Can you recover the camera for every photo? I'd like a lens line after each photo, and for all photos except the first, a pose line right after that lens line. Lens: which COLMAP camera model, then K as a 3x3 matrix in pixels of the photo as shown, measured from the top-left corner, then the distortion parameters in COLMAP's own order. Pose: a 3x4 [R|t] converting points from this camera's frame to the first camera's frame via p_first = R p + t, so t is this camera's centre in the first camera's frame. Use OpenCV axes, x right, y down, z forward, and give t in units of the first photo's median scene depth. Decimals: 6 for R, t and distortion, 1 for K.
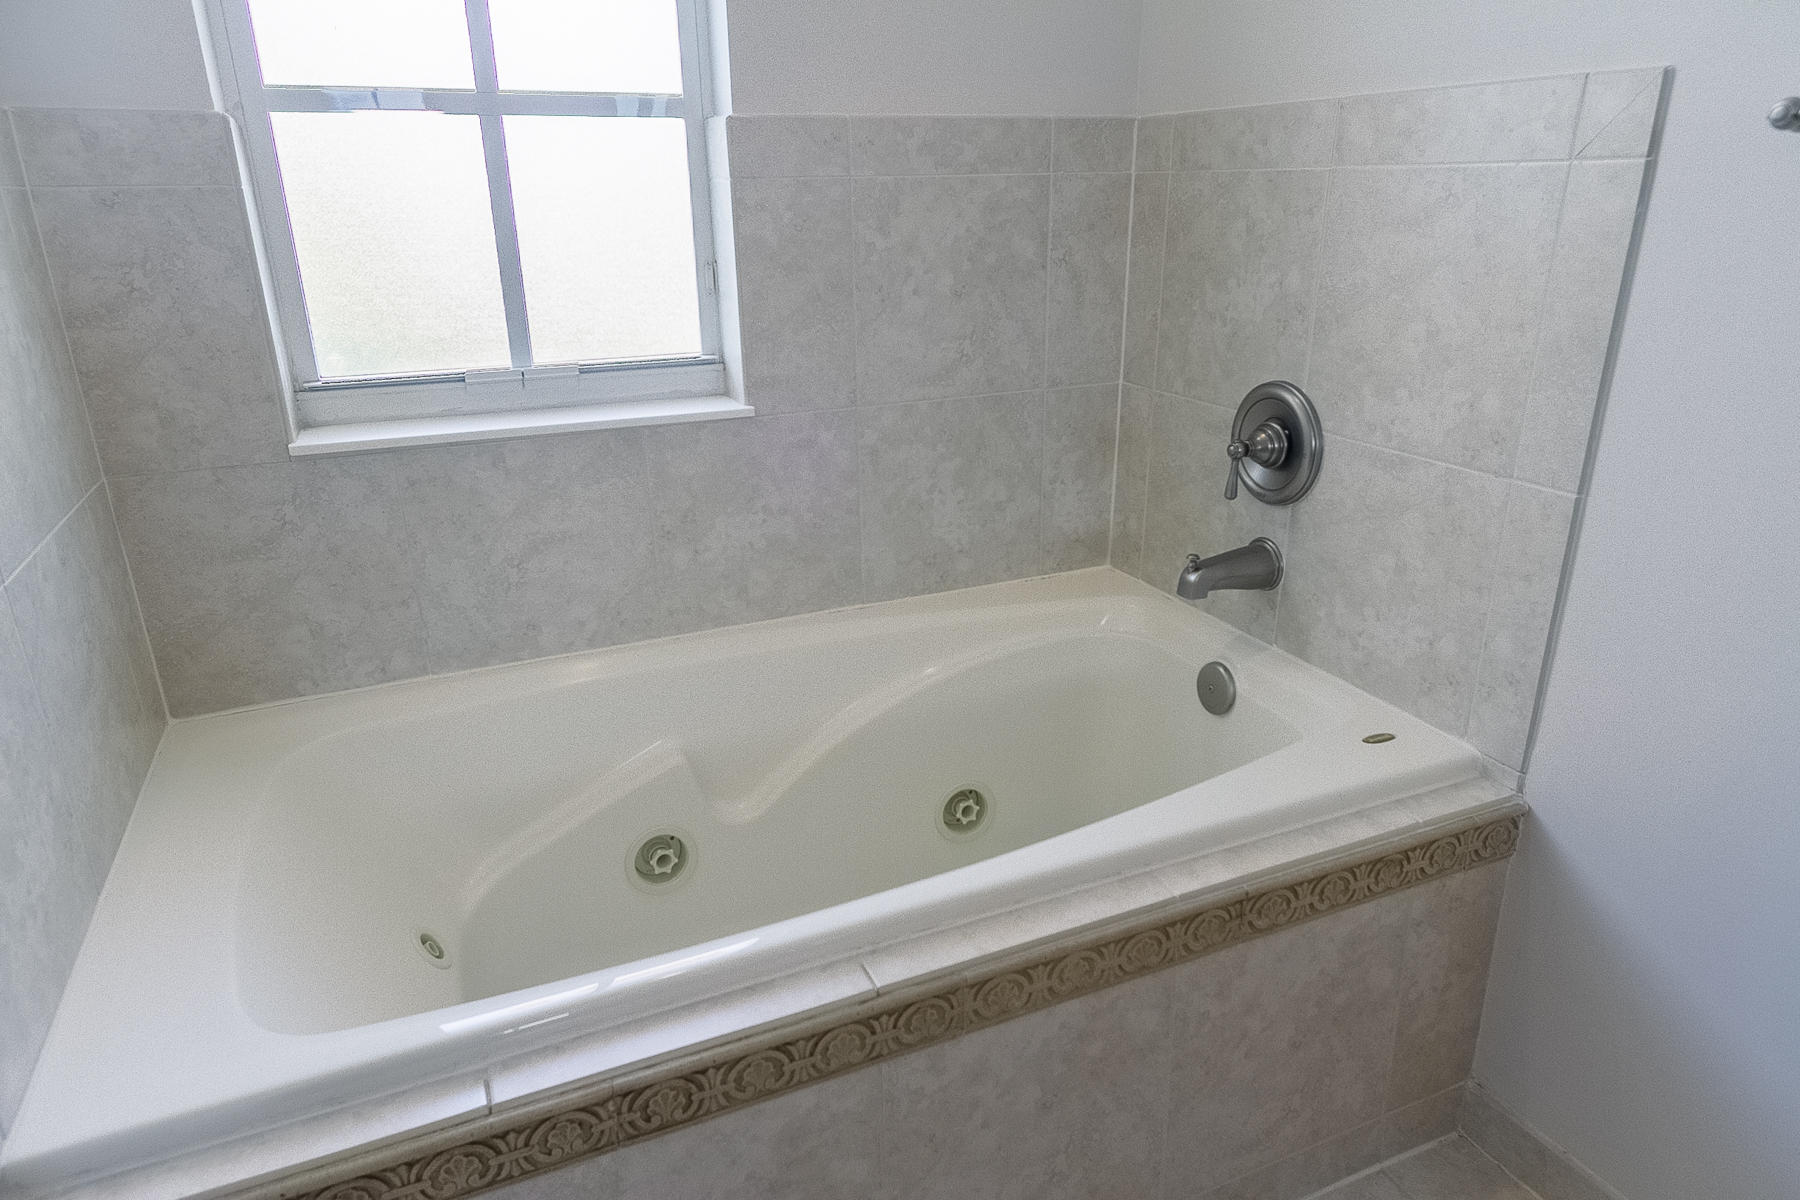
lens RADIAL K [[1132.3, 0, 899.4], [0, 1132.3, 607.3], [0, 0, 1]] dist [0.009056, -0.002855]
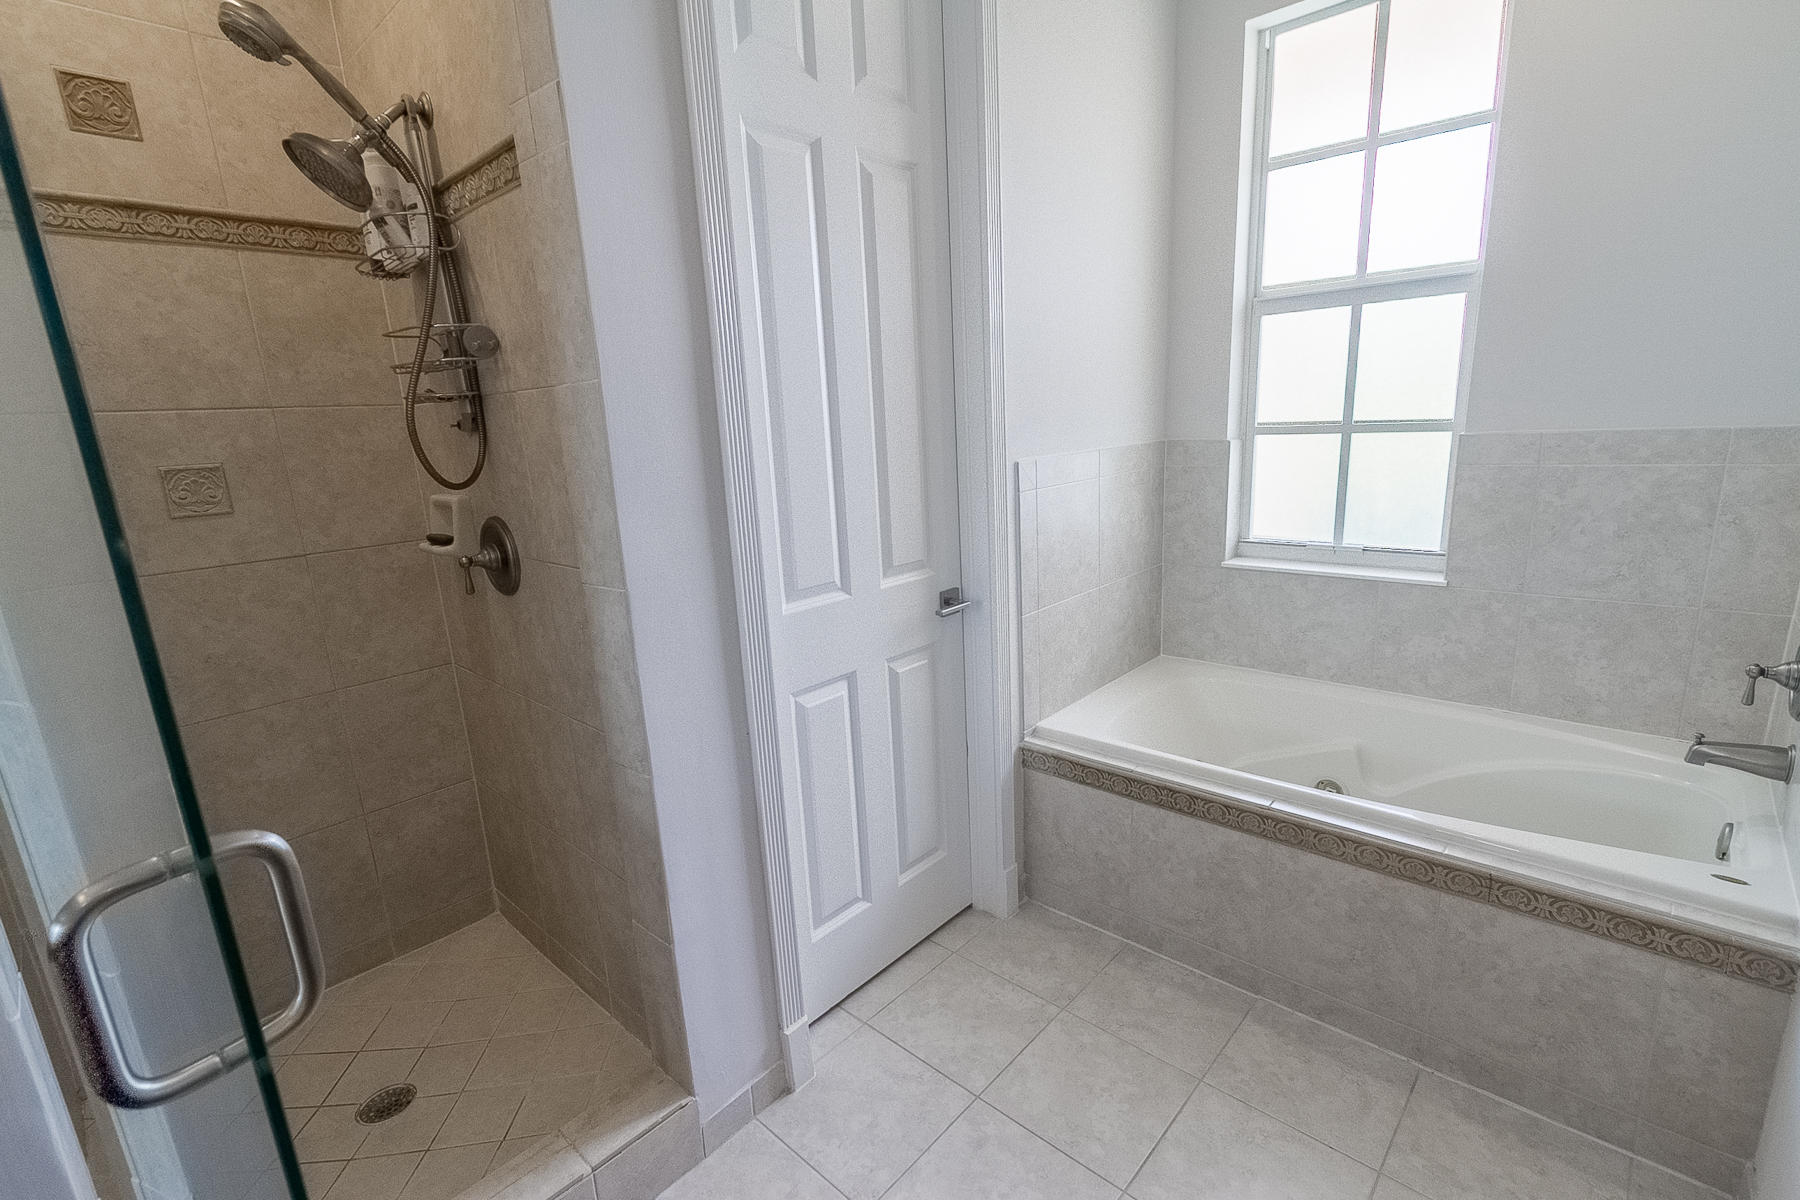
lens RADIAL K [[826.5, 0, 897.9], [0, 826.5, 606.4], [0, 0, 1]] dist [0.002754, 0.000038]
pose [[0.403028, 0.204135, -0.892131, 0.717124], [-0.272702, 0.957312, 0.095854, -0.023033], [0.873614, 0.204654, 0.441492, -0.369113]]
